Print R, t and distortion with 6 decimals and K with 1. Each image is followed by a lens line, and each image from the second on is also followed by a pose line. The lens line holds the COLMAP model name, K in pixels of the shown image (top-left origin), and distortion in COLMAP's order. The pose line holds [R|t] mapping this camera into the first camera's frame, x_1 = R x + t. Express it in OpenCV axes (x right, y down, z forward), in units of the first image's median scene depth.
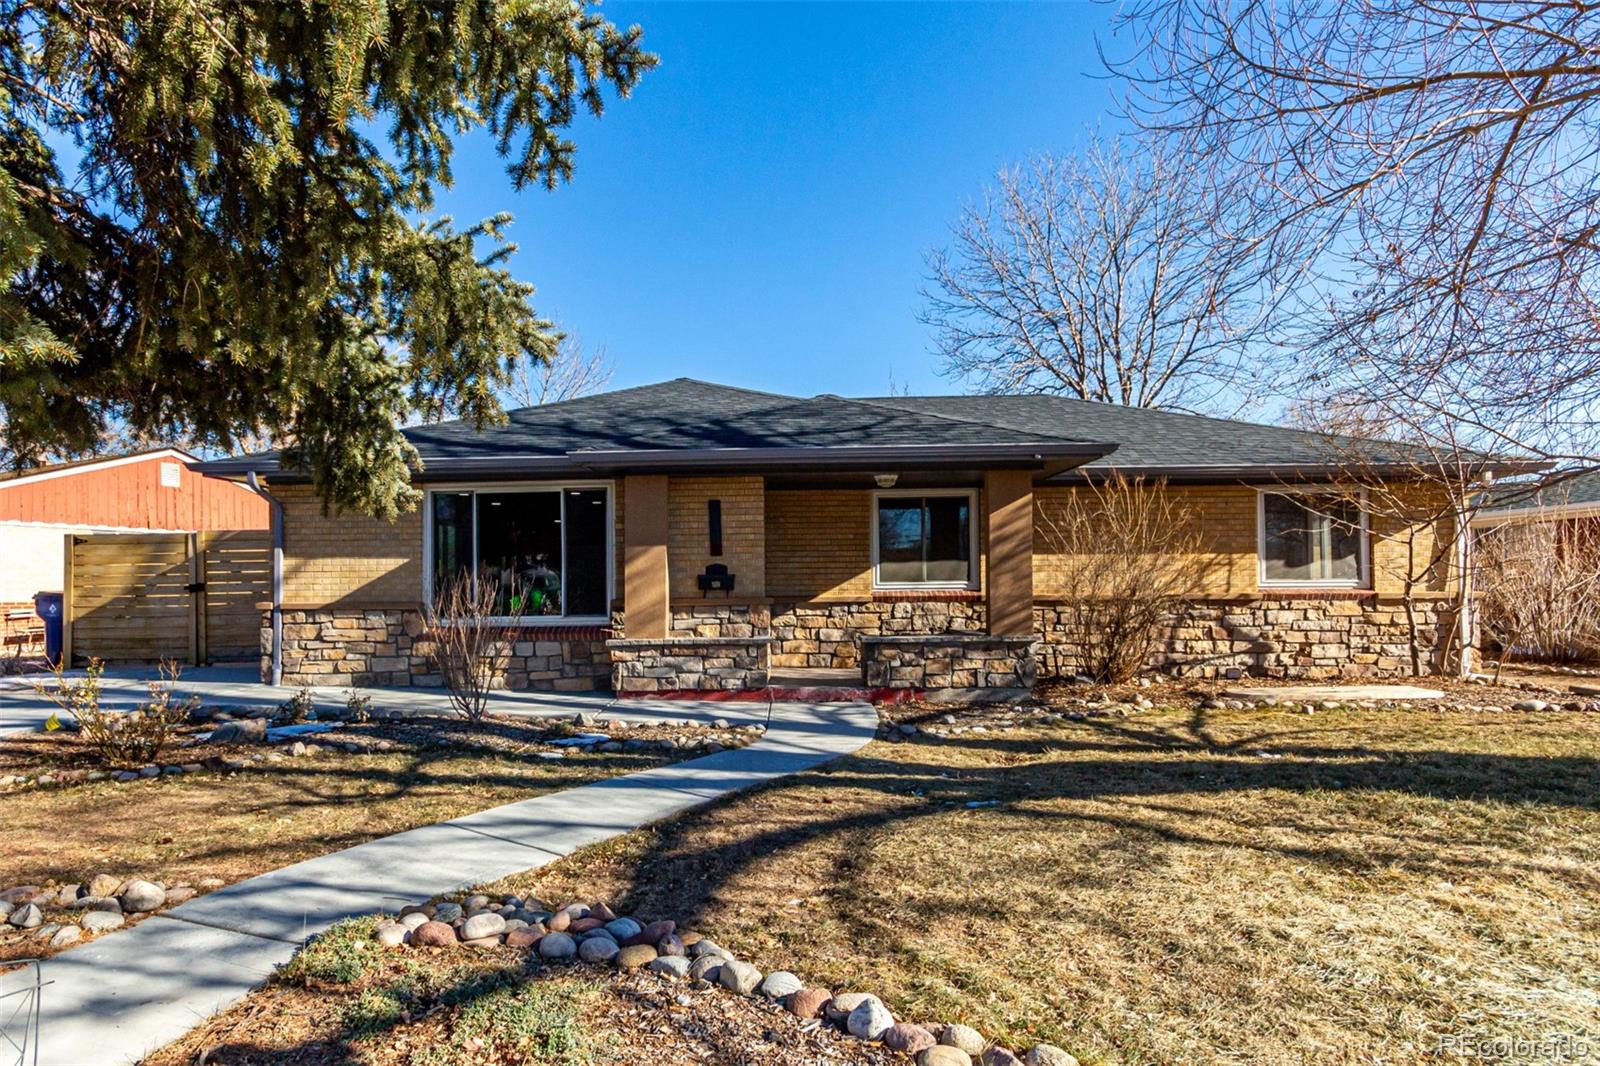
lens RADIAL K [[628.8, 0, 804.1], [0, 628.8, 578.2], [0, 0, 1]] dist [0.000935, 0.000107]
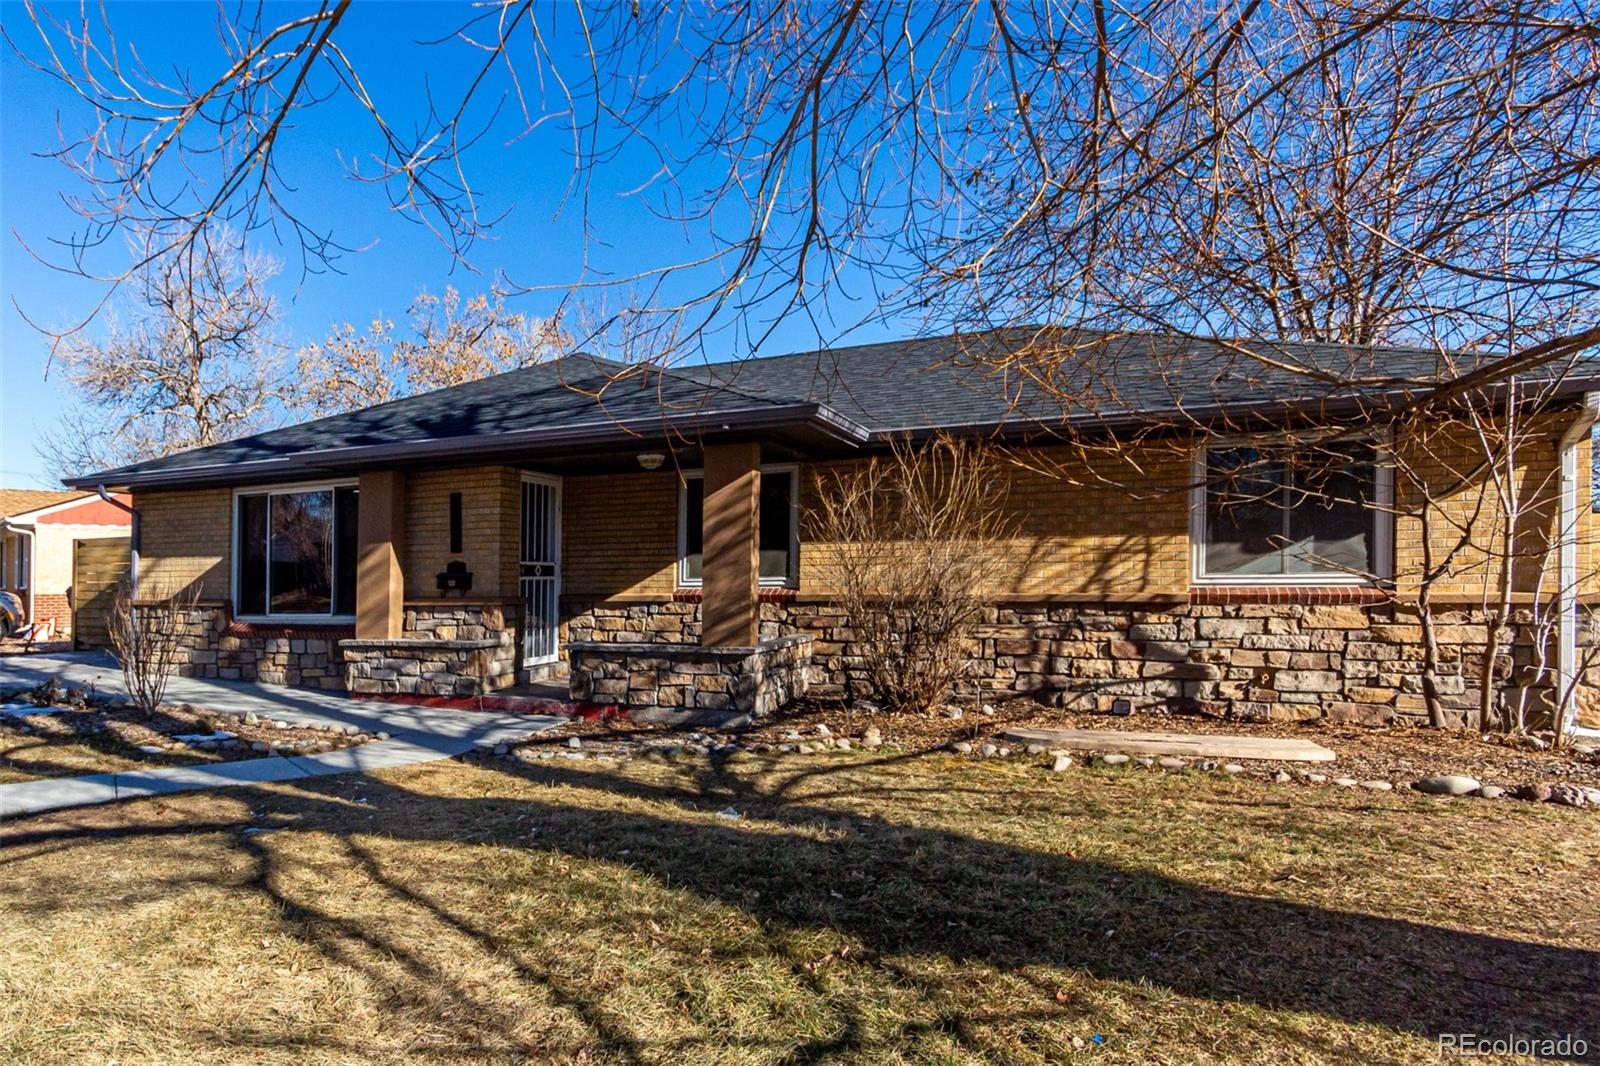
lens RADIAL K [[752.9, 0, 803.6], [0, 752.9, 559.2], [0, 0, 1]] dist [0.001276, 0.000565]
pose [[0.949431, -0.008766, -0.313852, 0.648516], [0.007487, 0.999958, -0.005280, -0.014392], [0.313885, 0.002664, 0.949457, 0.087361]]
